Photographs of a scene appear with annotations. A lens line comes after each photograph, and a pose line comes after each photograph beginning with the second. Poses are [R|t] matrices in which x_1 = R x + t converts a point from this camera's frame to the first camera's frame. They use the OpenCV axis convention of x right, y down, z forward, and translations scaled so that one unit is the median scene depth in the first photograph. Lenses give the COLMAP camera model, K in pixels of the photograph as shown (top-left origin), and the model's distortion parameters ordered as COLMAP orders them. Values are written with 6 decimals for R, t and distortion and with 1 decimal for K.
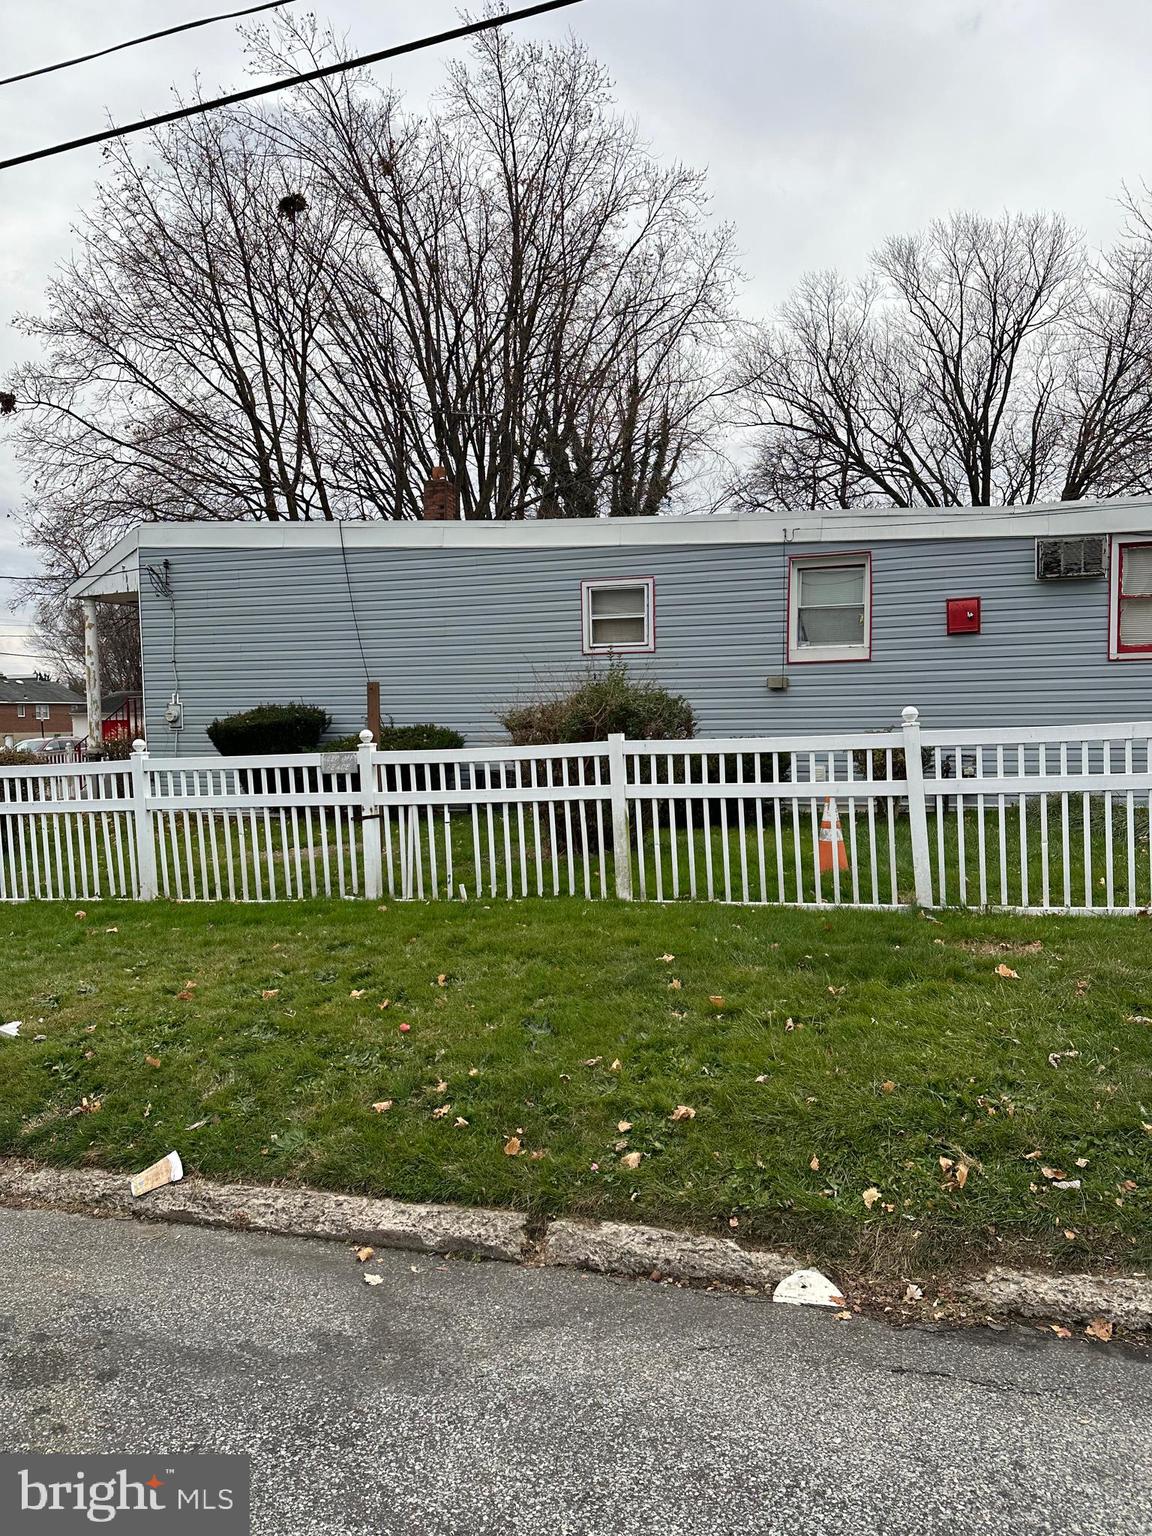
lens RADIAL K [[1099.5, 0, 580.4], [0, 1099.5, 782.6], [0, 0, 1]] dist [0.054478, -0.042855]
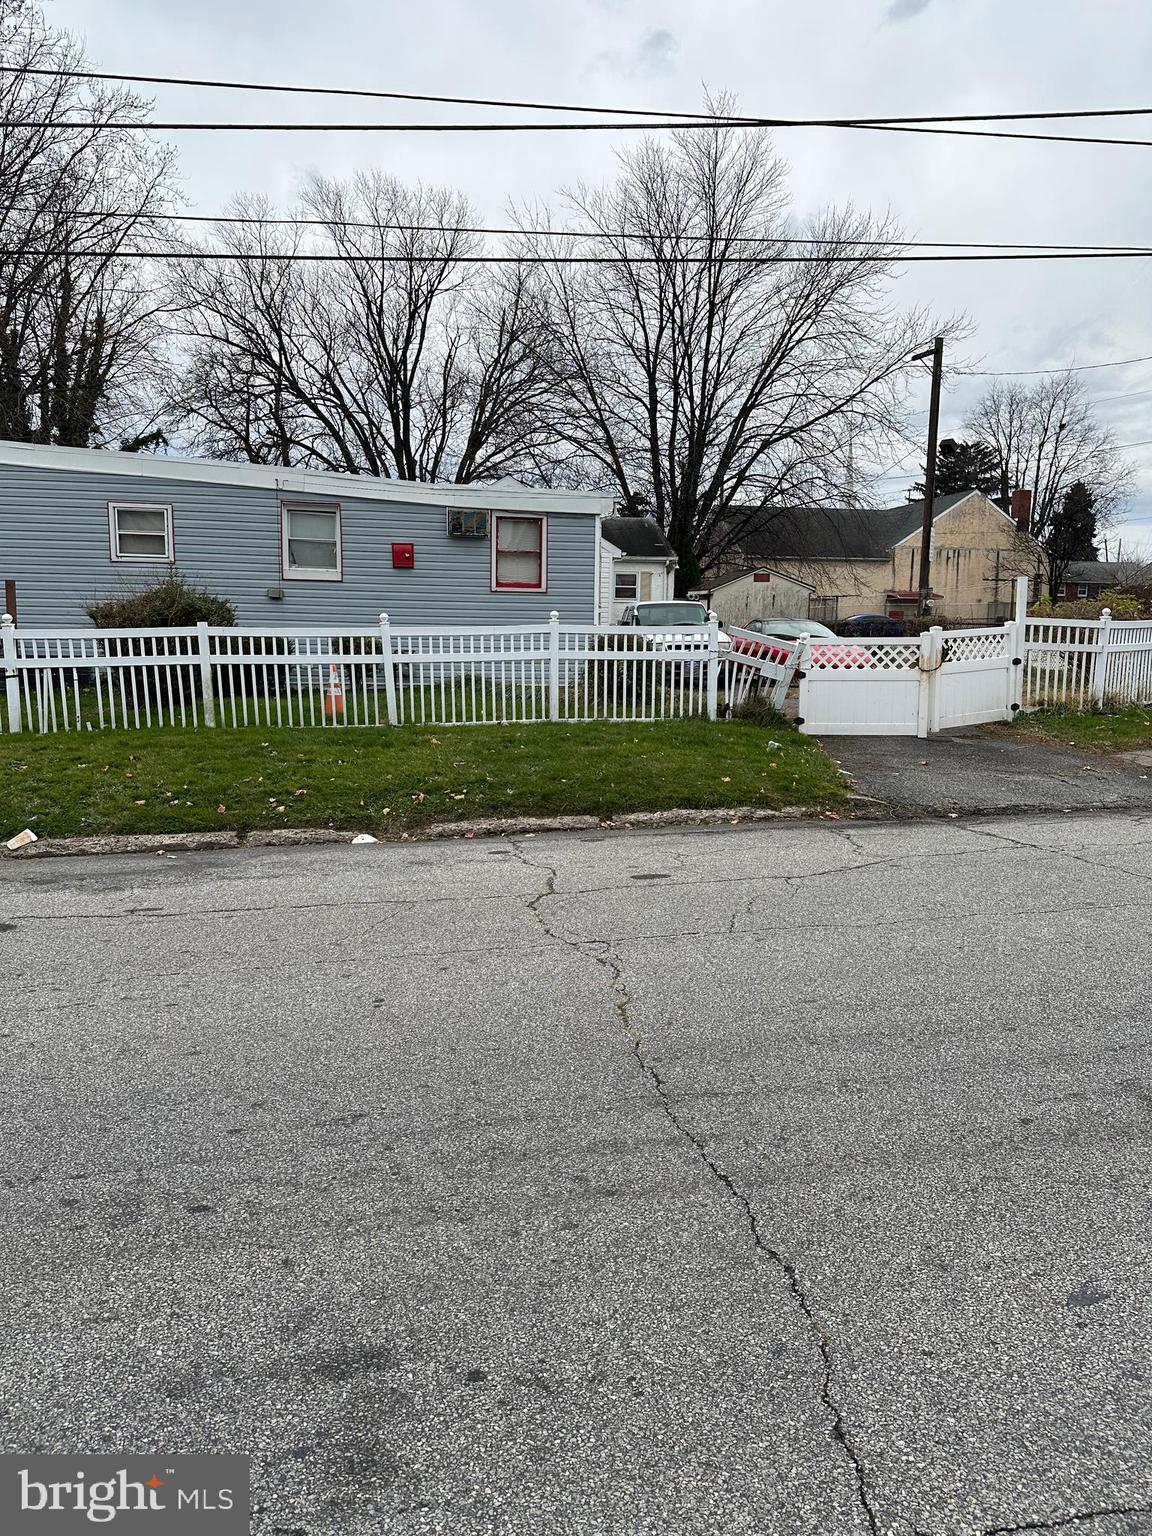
lens RADIAL K [[1099.5, 0, 575.3], [0, 1099.5, 766.1], [0, 0, 1]] dist [0.054478, -0.042855]
pose [[0.875964, -0.027464, 0.481594, -0.177222], [-0.003229, 0.998022, 0.062787, 0.039616], [-0.482366, -0.056554, 0.874142, -0.433027]]
